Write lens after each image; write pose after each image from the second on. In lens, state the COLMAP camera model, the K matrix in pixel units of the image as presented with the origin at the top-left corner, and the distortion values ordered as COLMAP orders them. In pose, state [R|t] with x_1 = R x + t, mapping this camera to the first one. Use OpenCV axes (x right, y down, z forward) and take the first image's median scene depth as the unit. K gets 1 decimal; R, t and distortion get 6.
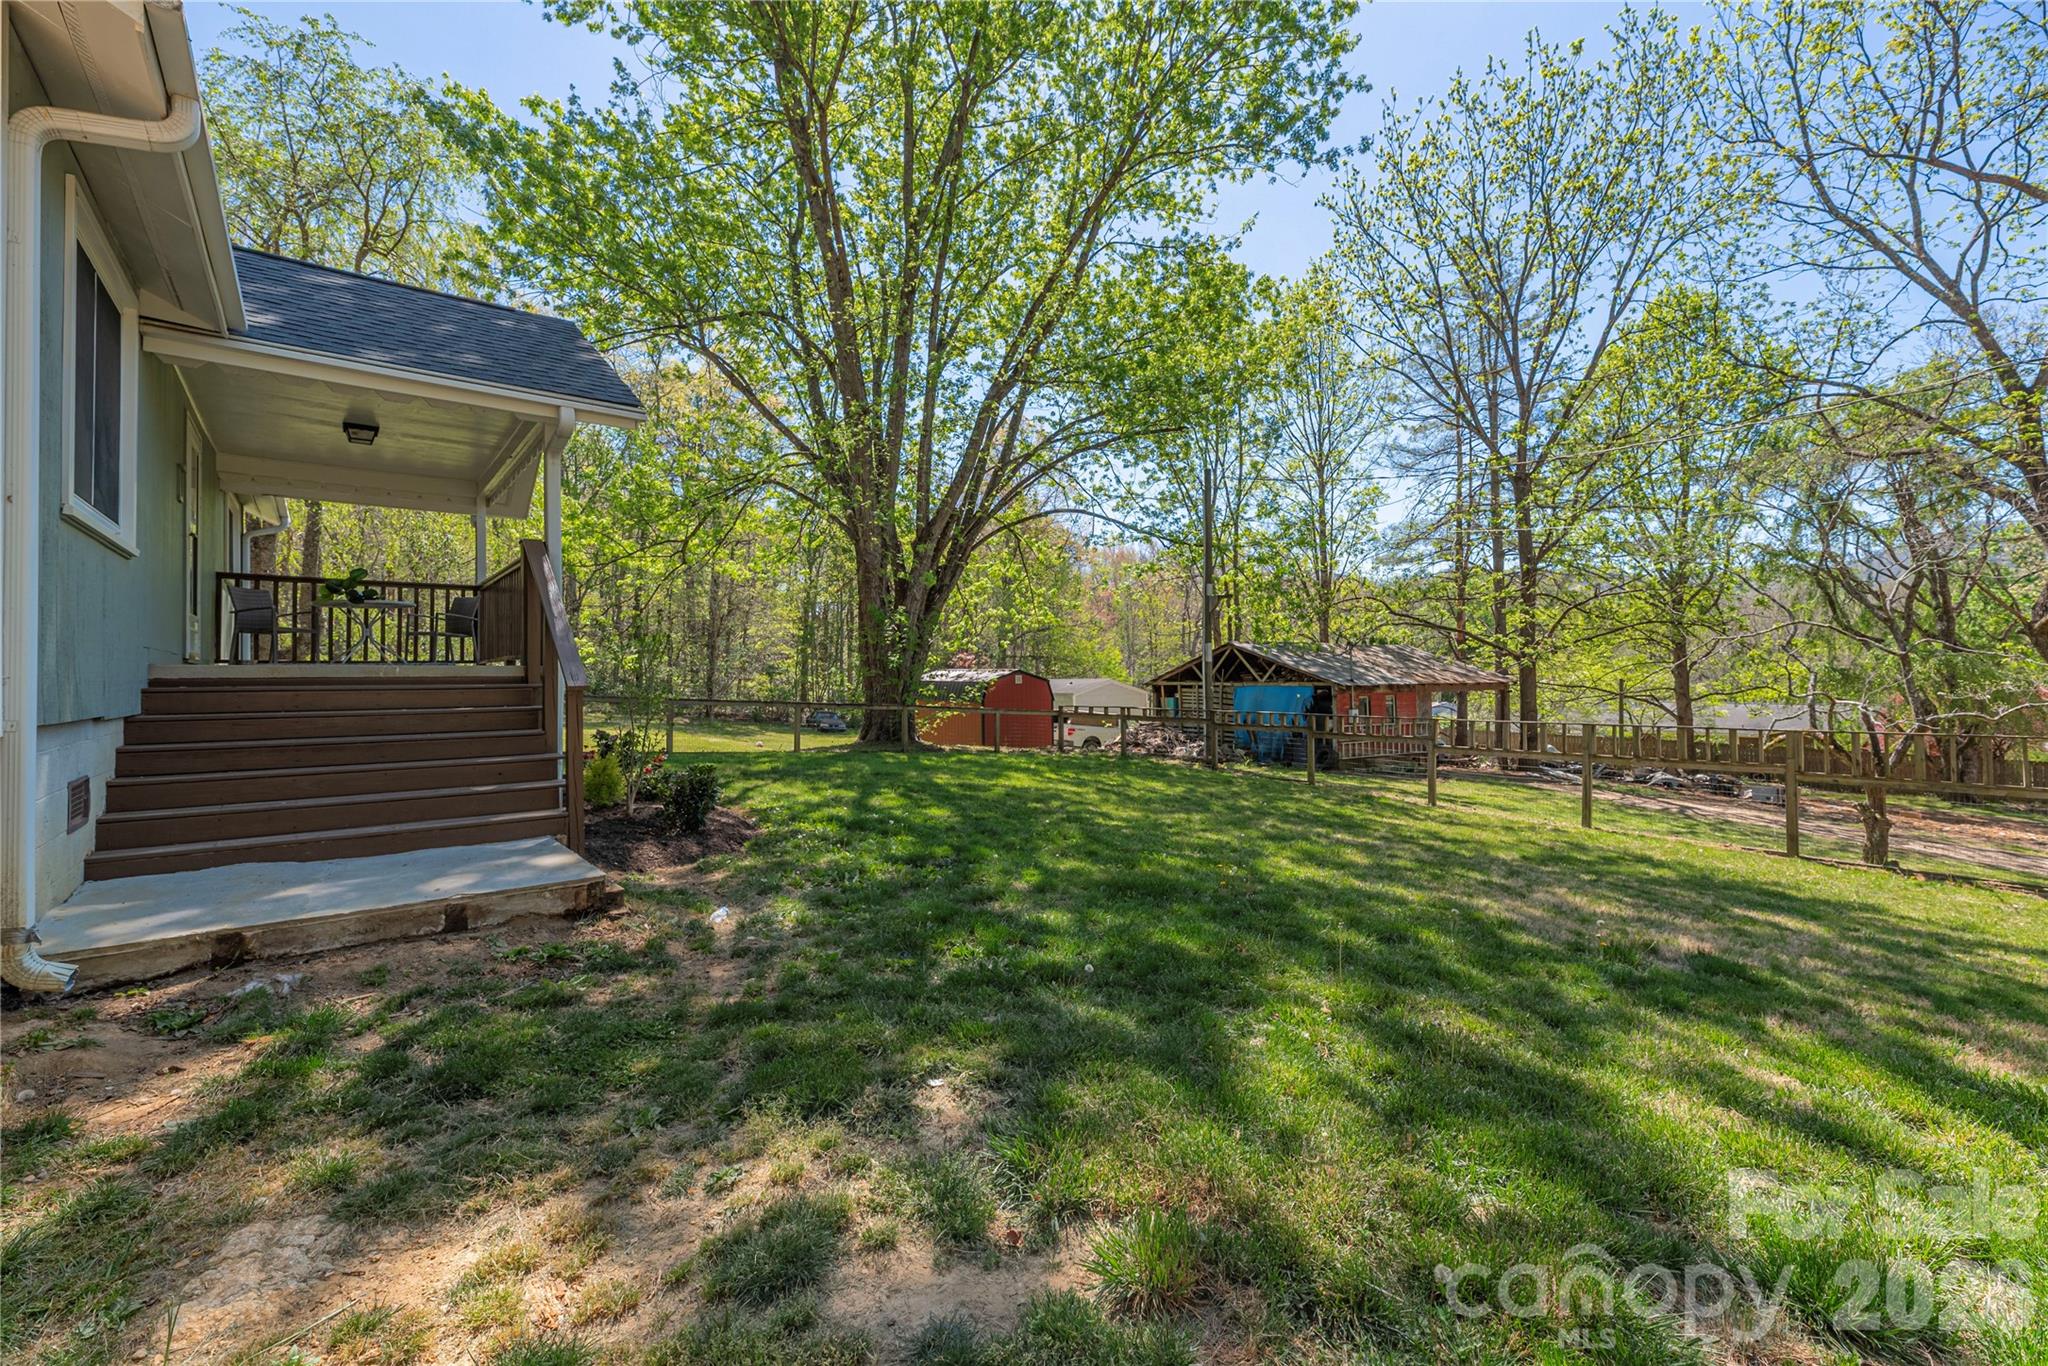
lens RADIAL K [[833.1, 0, 1023.8], [0, 833.1, 671.5], [0, 0, 1]] dist [-0.003447, -0.000254]
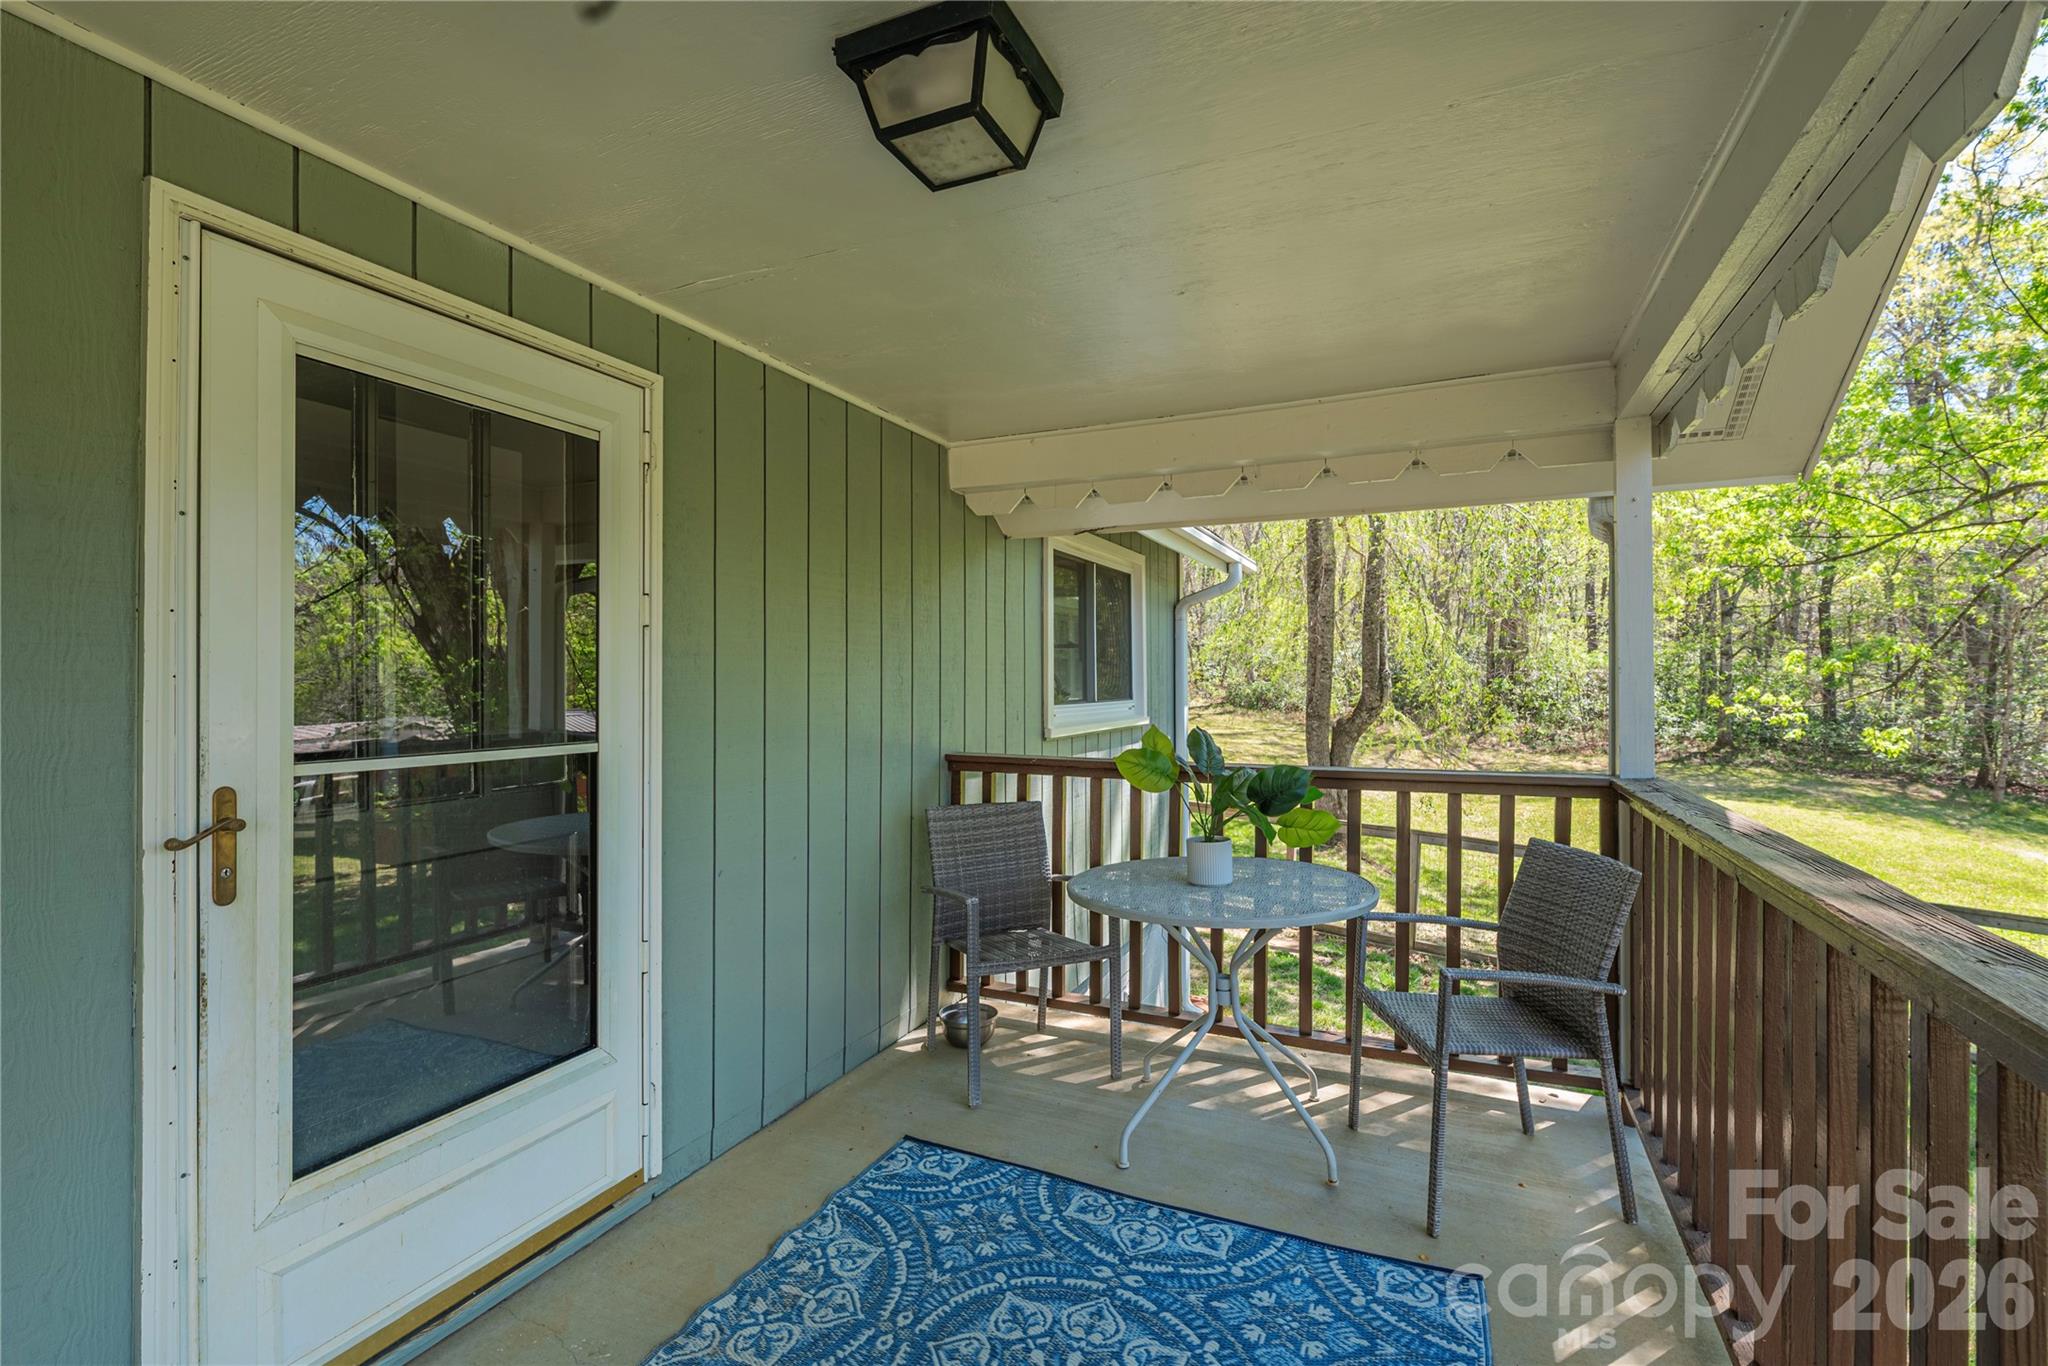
lens RADIAL K [[930.6, 0, 1024.3], [0, 930.6, 680.1], [0, 0, 1]] dist [-0.002144, 0.000059]
pose [[0.431681, -0.002624, -0.902022, -0.492490], [0.004453, 0.999990, -0.000778, -0.135313], [0.902015, -0.003681, 0.431688, 0.734388]]
